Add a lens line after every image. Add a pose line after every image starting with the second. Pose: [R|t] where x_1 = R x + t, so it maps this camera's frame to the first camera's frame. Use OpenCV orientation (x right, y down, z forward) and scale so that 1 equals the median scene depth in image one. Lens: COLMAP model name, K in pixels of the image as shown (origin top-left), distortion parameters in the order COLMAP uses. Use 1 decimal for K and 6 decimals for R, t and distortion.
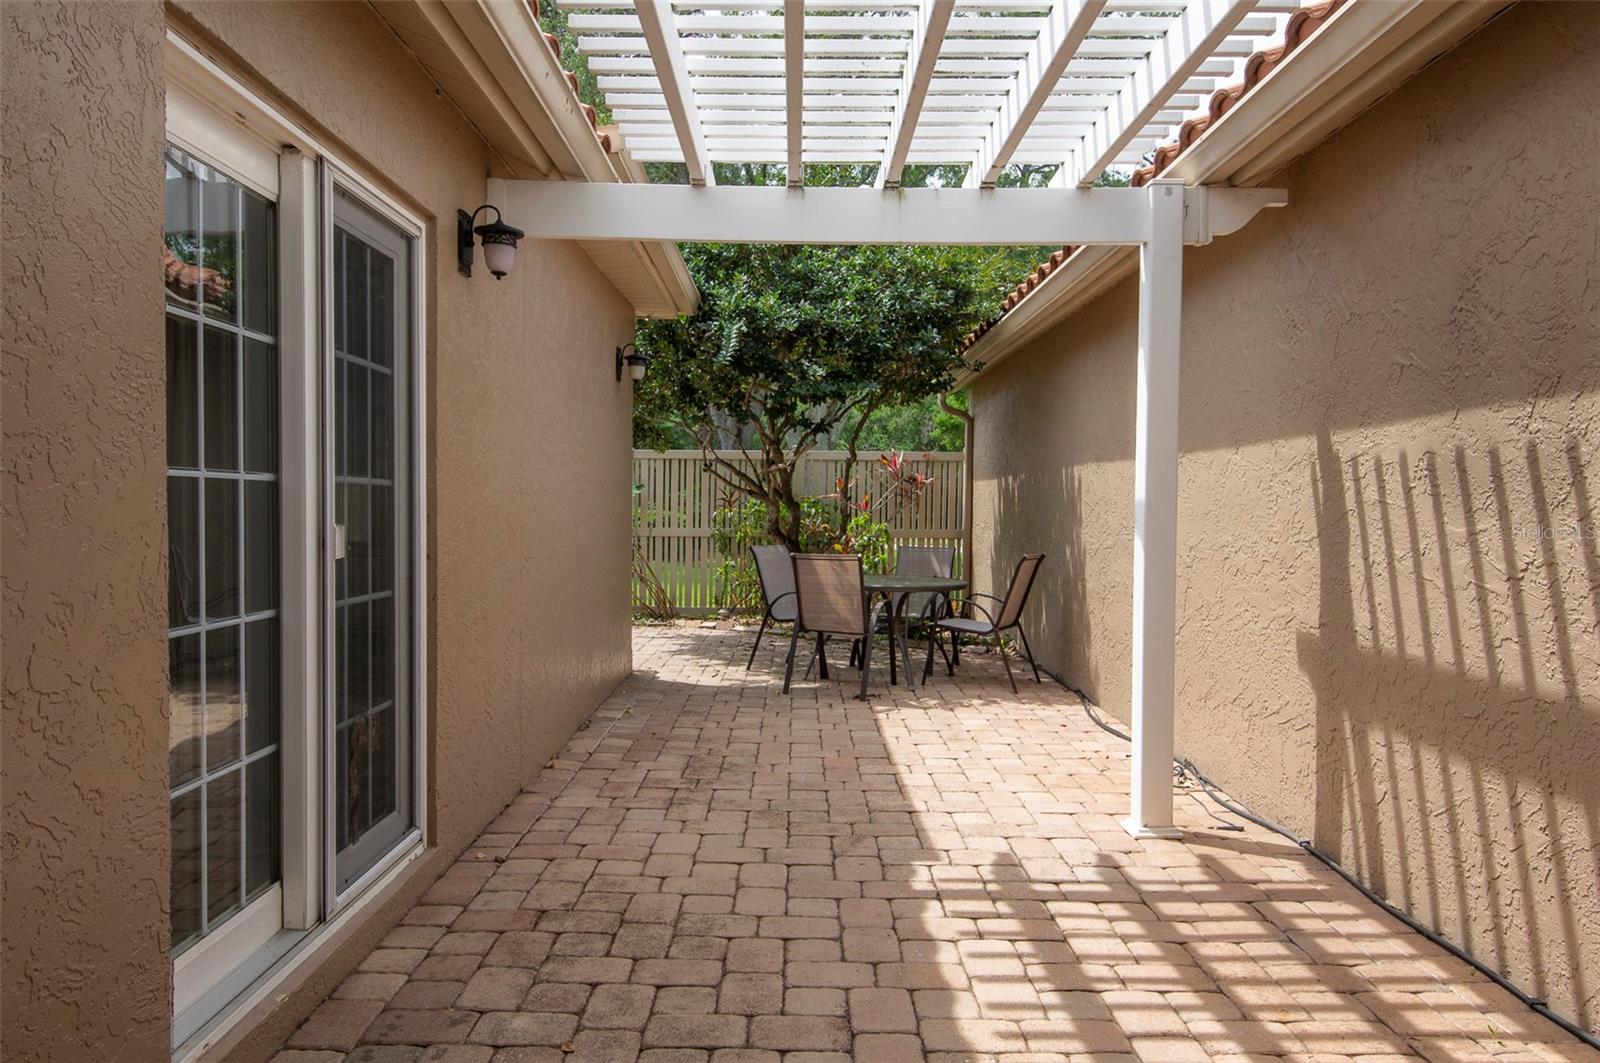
lens RADIAL K [[1138.0, 0, 820.7], [0, 1138.0, 531.0], [0, 0, 1]] dist [0.008262, 0.000600]
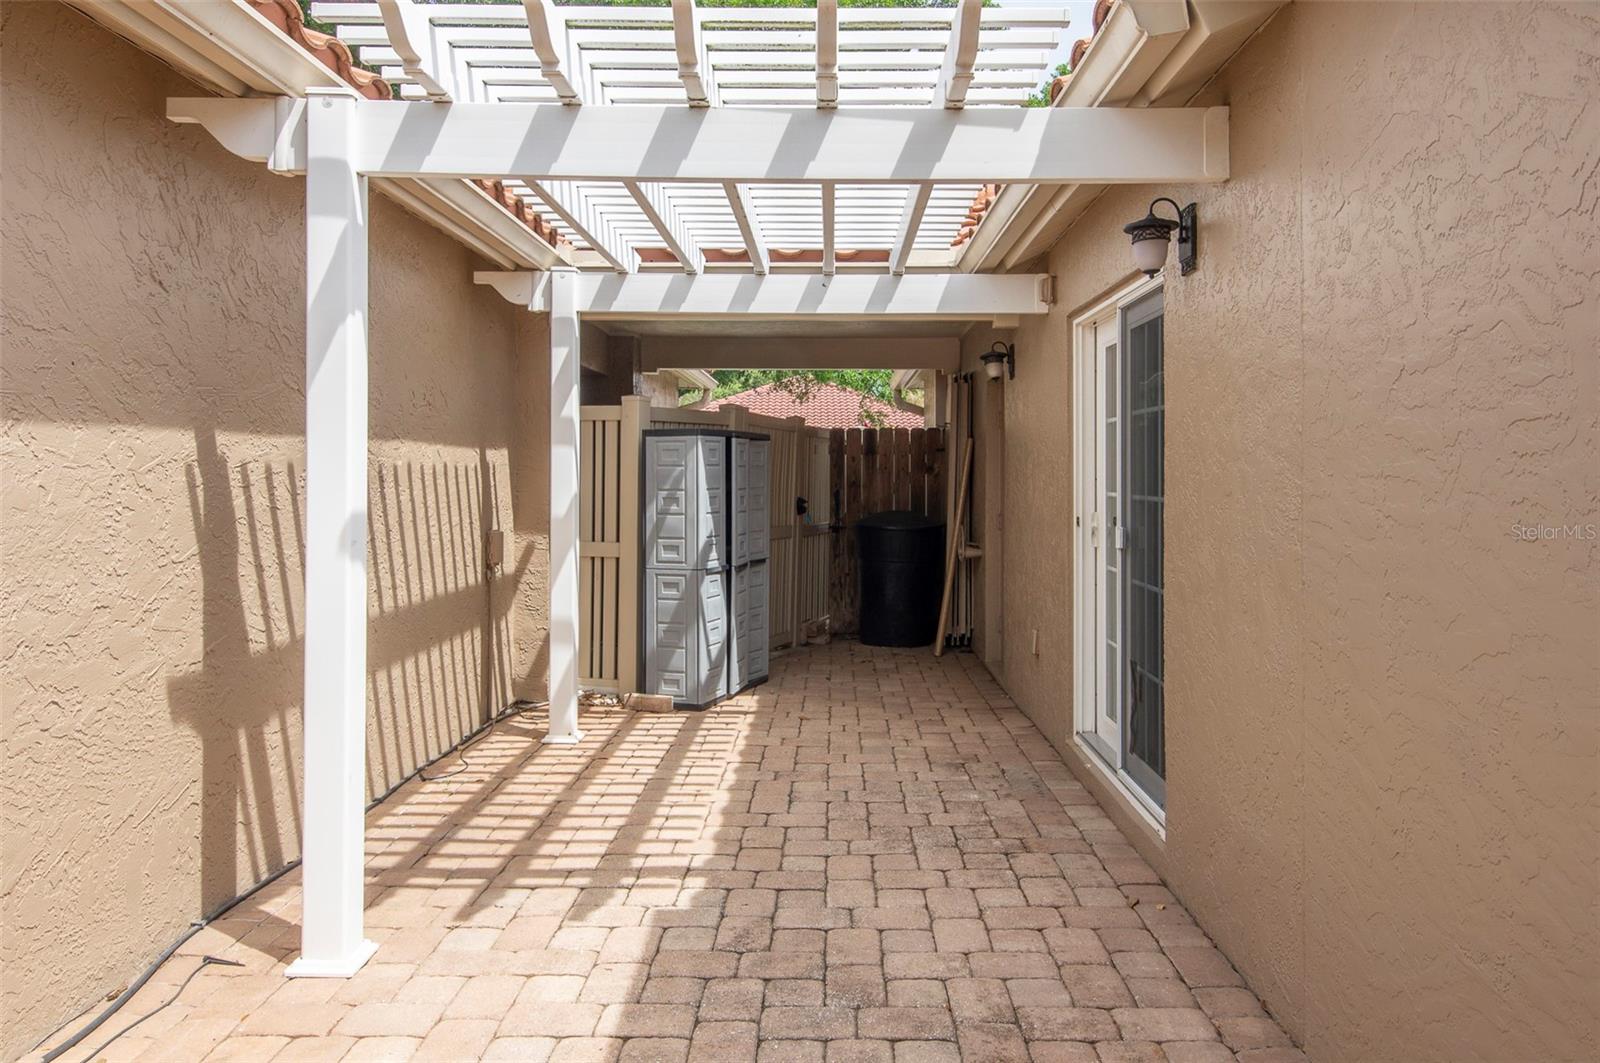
lens RADIAL K [[1138.0, 0, 820.7], [0, 1138.0, 531.0], [0, 0, 1]] dist [0.008262, 0.000600]
pose [[-0.999451, -0.009131, 0.031863, -0.052916], [-0.006594, 0.996867, 0.078824, -0.086200], [-0.032483, 0.078571, -0.996379, 1.937134]]
